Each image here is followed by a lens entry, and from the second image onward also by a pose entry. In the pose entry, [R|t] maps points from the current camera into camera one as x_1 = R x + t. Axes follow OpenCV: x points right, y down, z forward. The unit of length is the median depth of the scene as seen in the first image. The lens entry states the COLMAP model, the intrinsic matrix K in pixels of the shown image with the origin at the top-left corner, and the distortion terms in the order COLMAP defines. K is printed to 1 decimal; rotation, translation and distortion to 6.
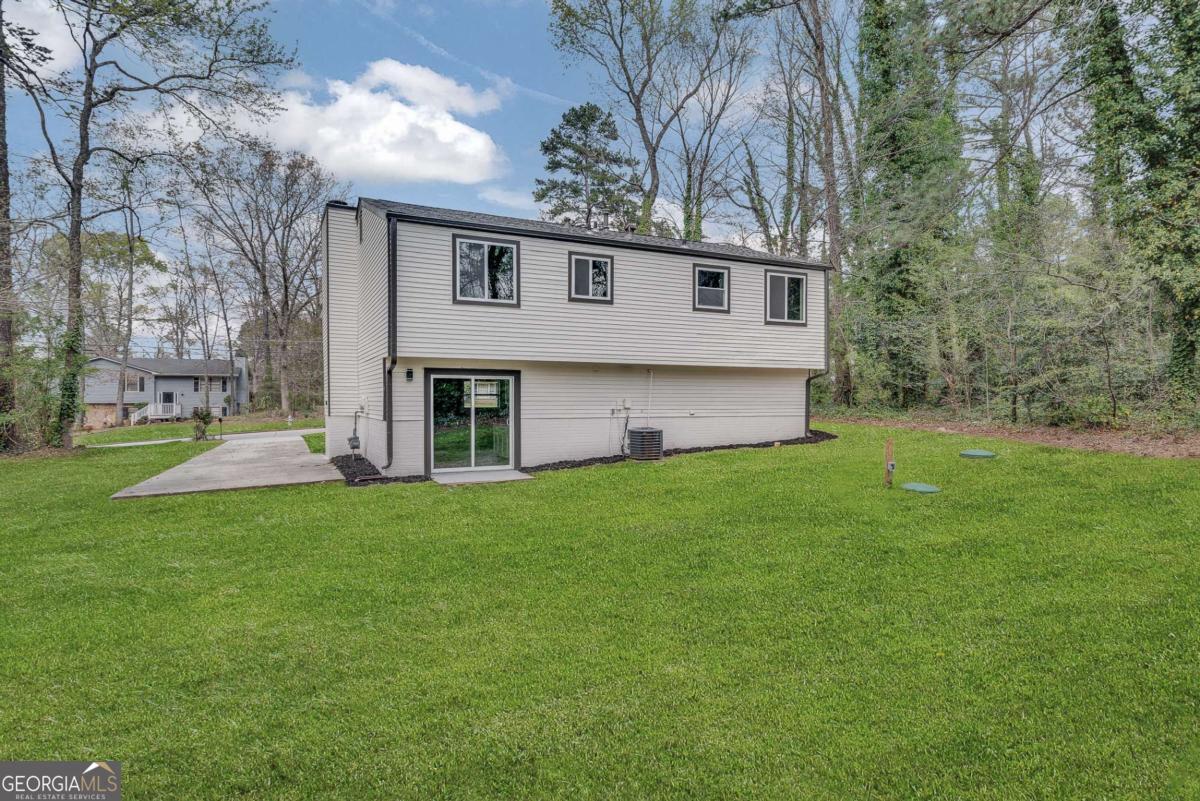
lens RADIAL K [[654.5, 0, 597.7], [0, 654.5, 401.8], [0, 0, 1]] dist [0.001596, 0.000011]
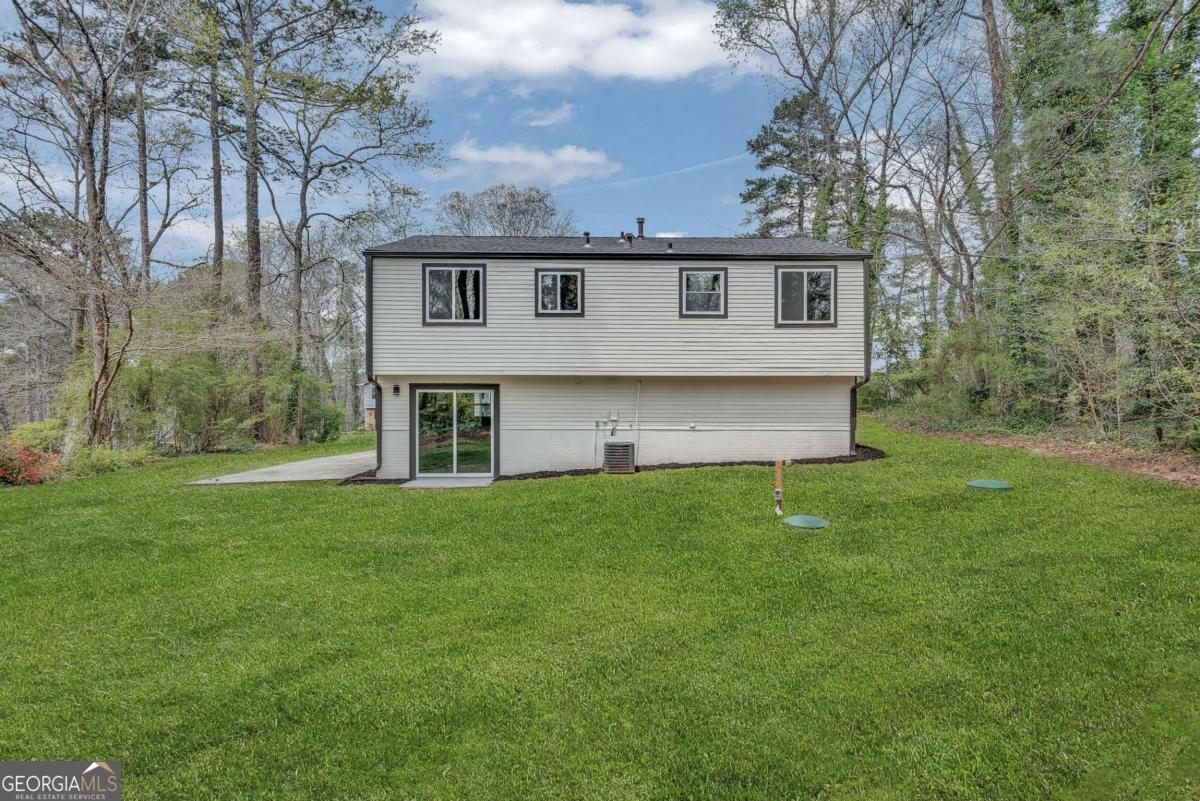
lens RADIAL K [[654.5, 0, 597.7], [0, 654.5, 401.8], [0, 0, 1]] dist [0.001596, 0.000011]
pose [[0.908401, -0.001698, -0.418095, 0.460557], [-0.001199, 0.999977, -0.006666, -0.012425], [0.418097, 0.006556, 0.908379, 0.100081]]
